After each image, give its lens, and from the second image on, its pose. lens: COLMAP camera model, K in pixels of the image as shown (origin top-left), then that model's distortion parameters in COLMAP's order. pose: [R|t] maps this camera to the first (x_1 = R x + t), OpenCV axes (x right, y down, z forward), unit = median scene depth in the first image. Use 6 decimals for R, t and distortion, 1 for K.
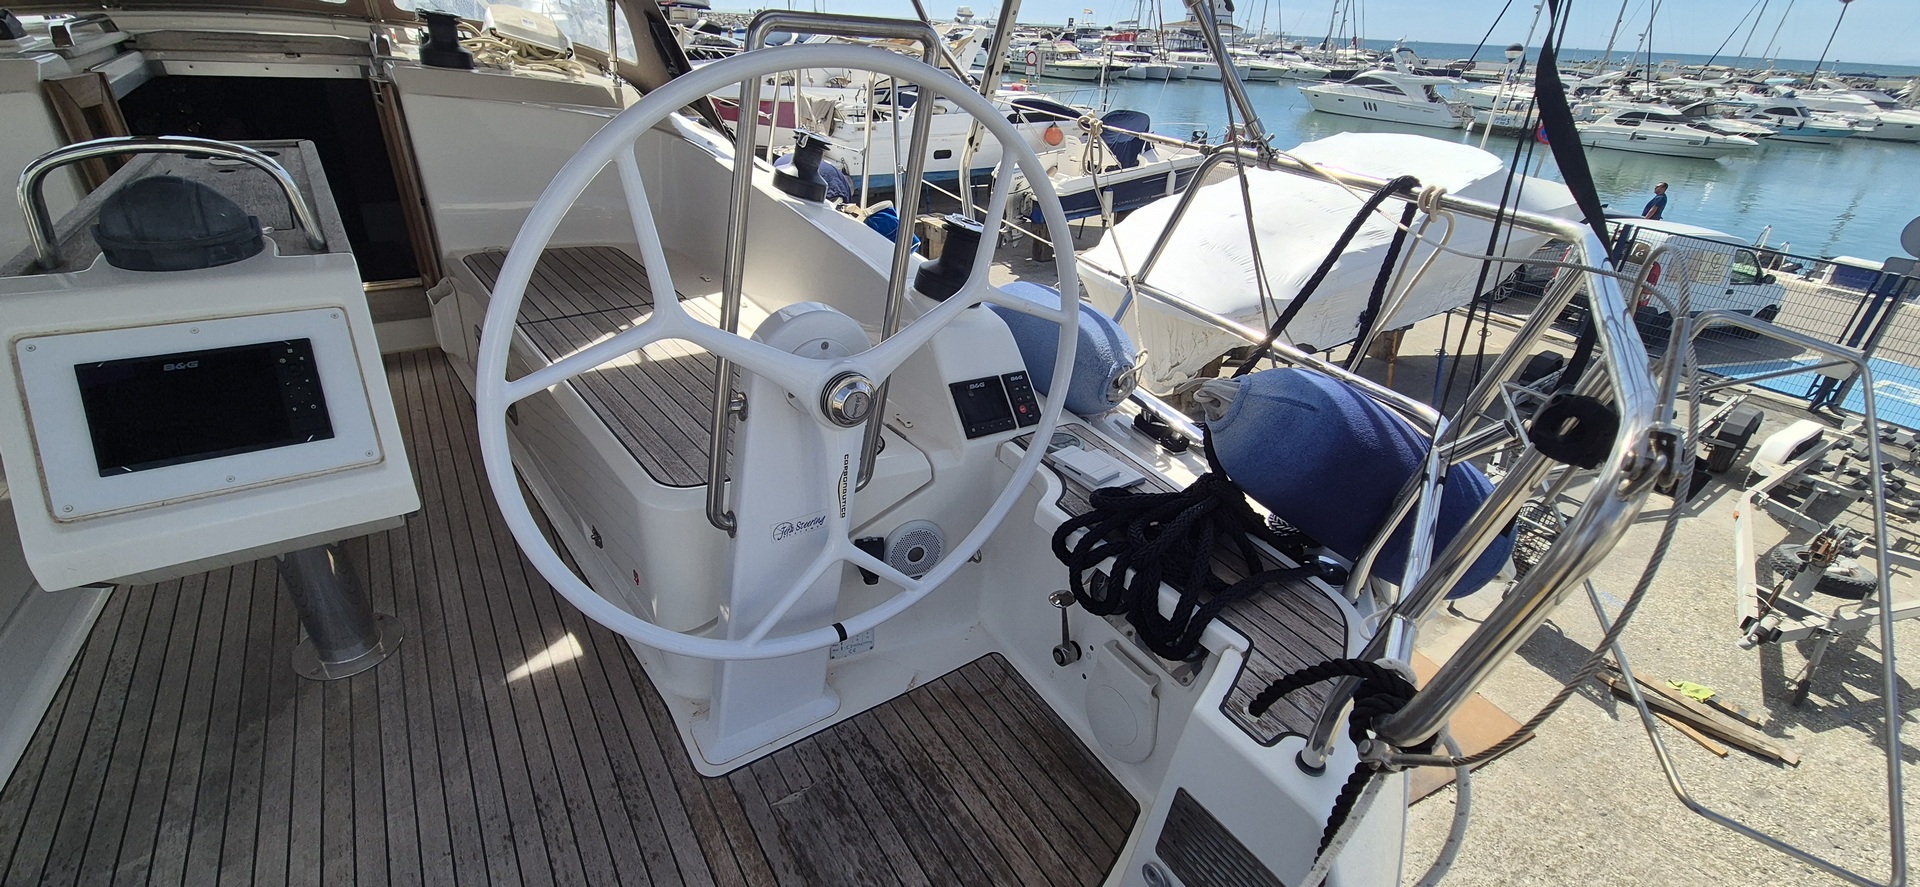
lens RADIAL K [[784.7, 0, 955.1], [0, 784.7, 440.4], [0, 0, 1]] dist [0.002444, -0.000919]
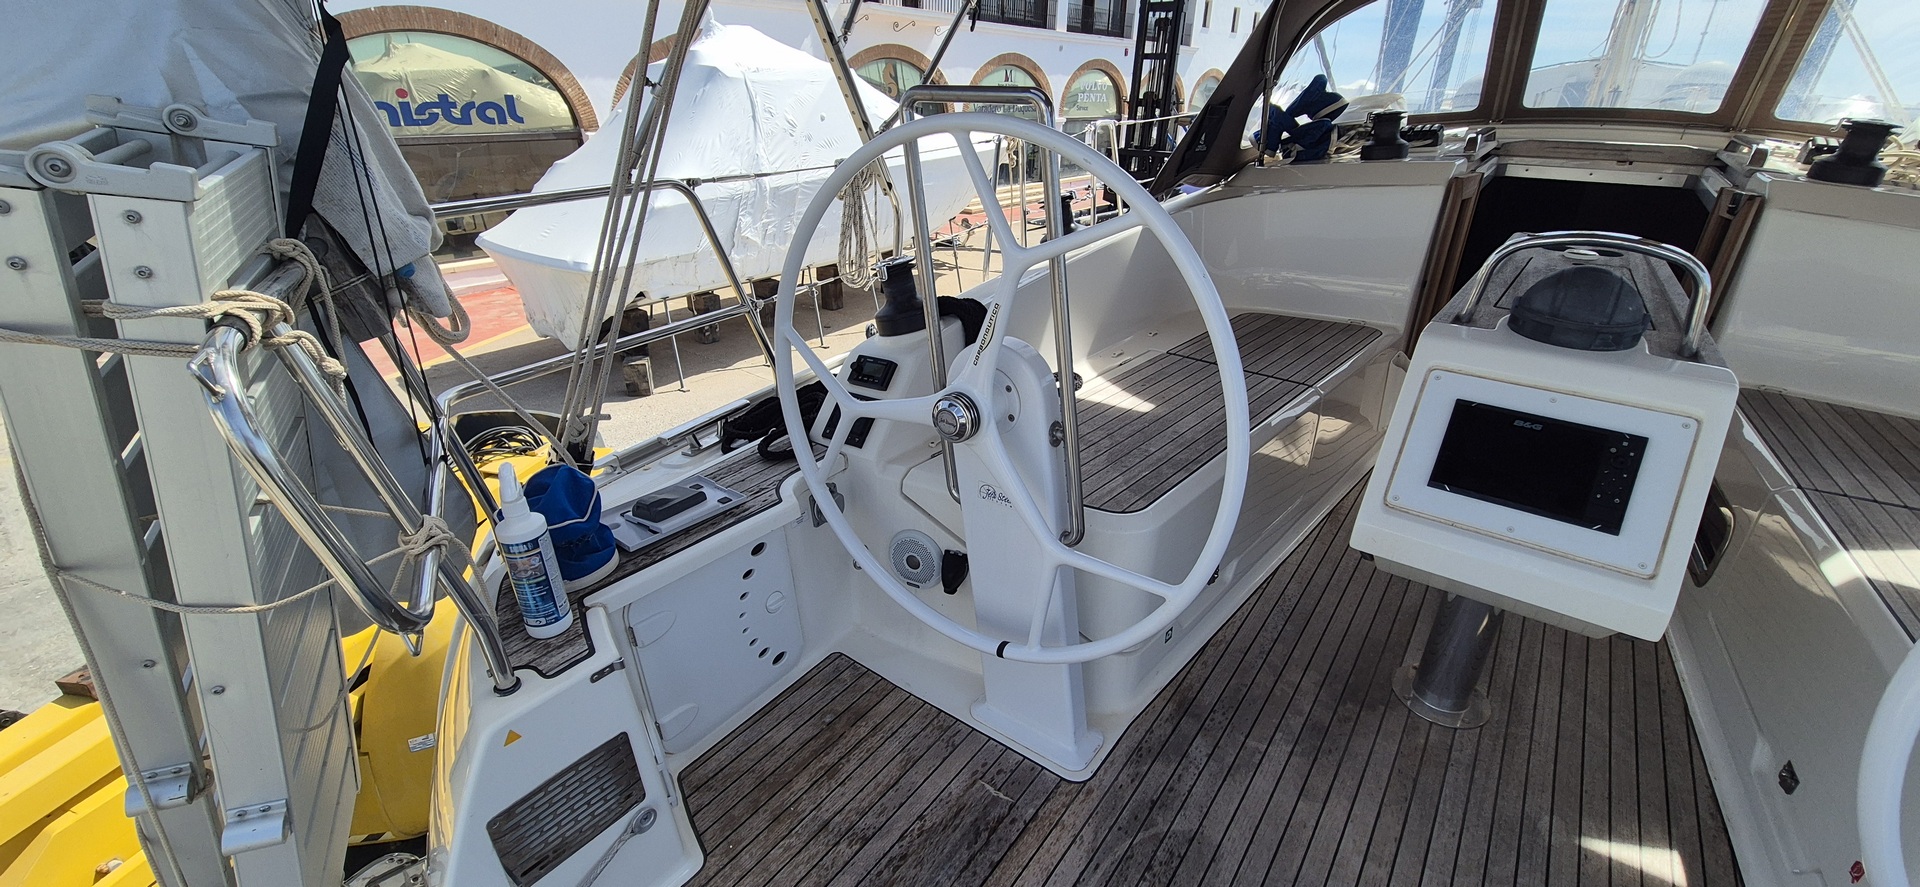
lens RADIAL K [[784.7, 0, 945.3], [0, 784.7, 439.7], [0, 0, 1]] dist [0.002444, -0.000919]
pose [[0.320173, 0.341181, -0.883790, -0.171766], [-0.439664, 0.879862, 0.180386, 0.062396], [0.839157, 0.330816, 0.431713, -0.130684]]
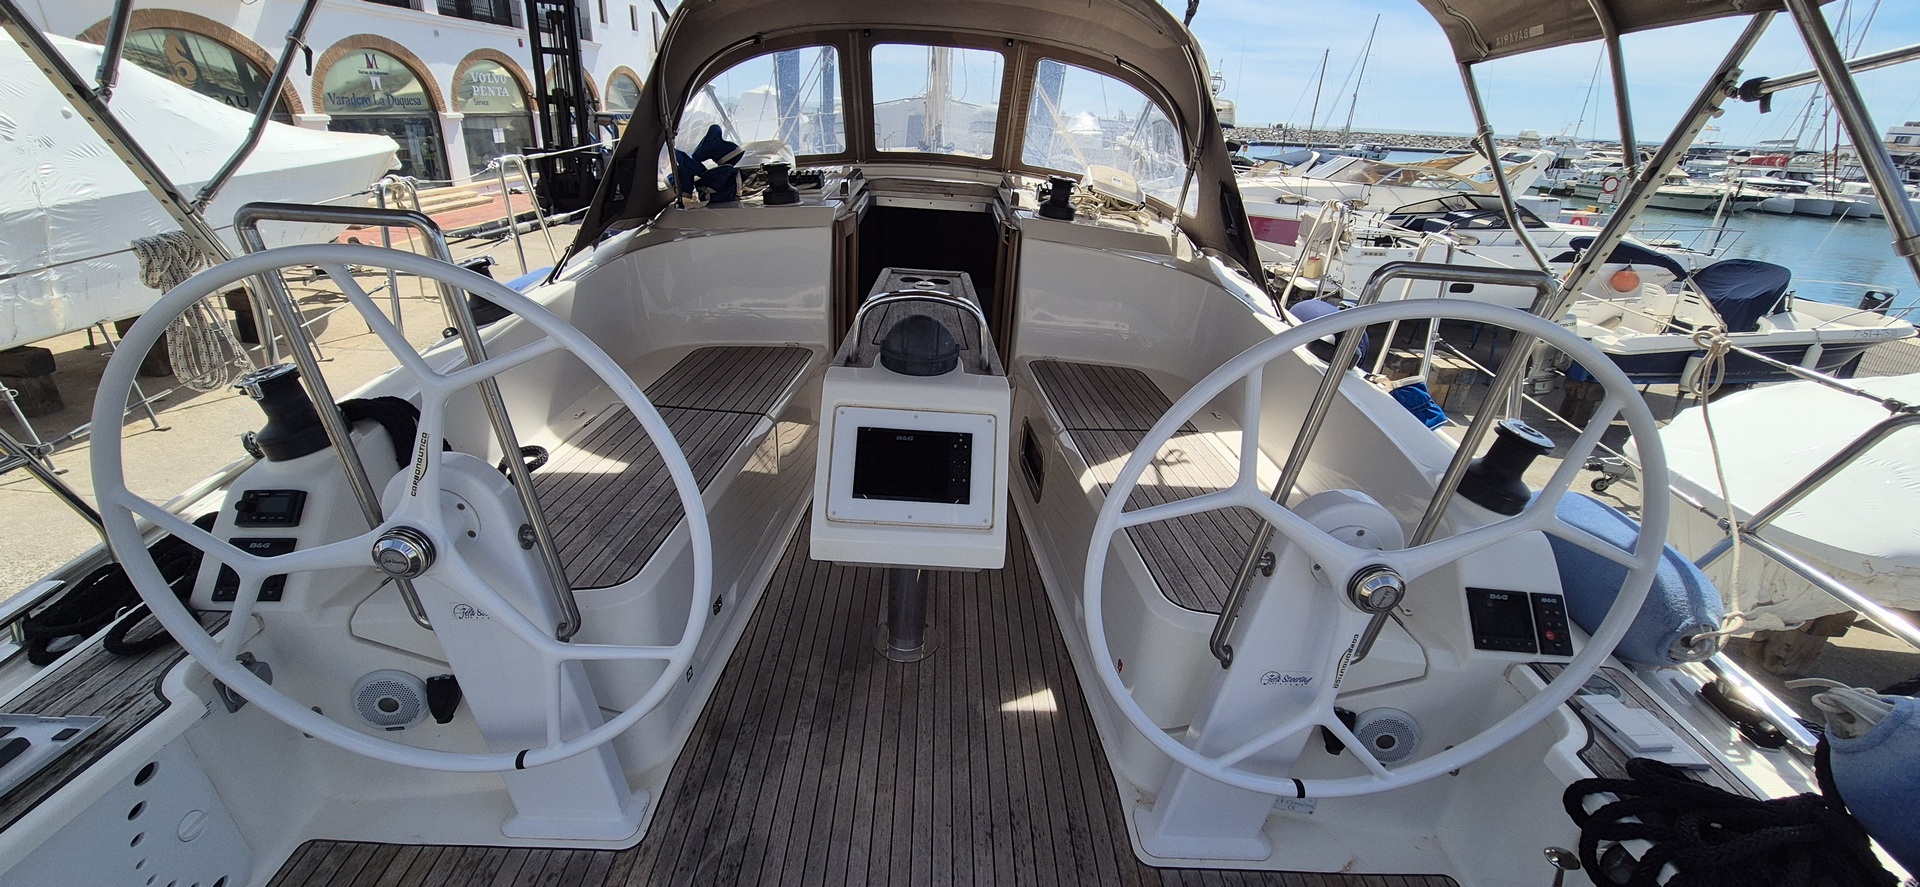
lens RADIAL K [[784.7, 0, 950.5], [0, 784.7, 441.1], [0, 0, 1]] dist [0.002444, -0.000919]
pose [[0.833855, 0.210677, -0.510197, -0.085124], [-0.268179, 0.962502, -0.040858, -0.034831], [0.482458, 0.170894, 0.859087, -0.196793]]
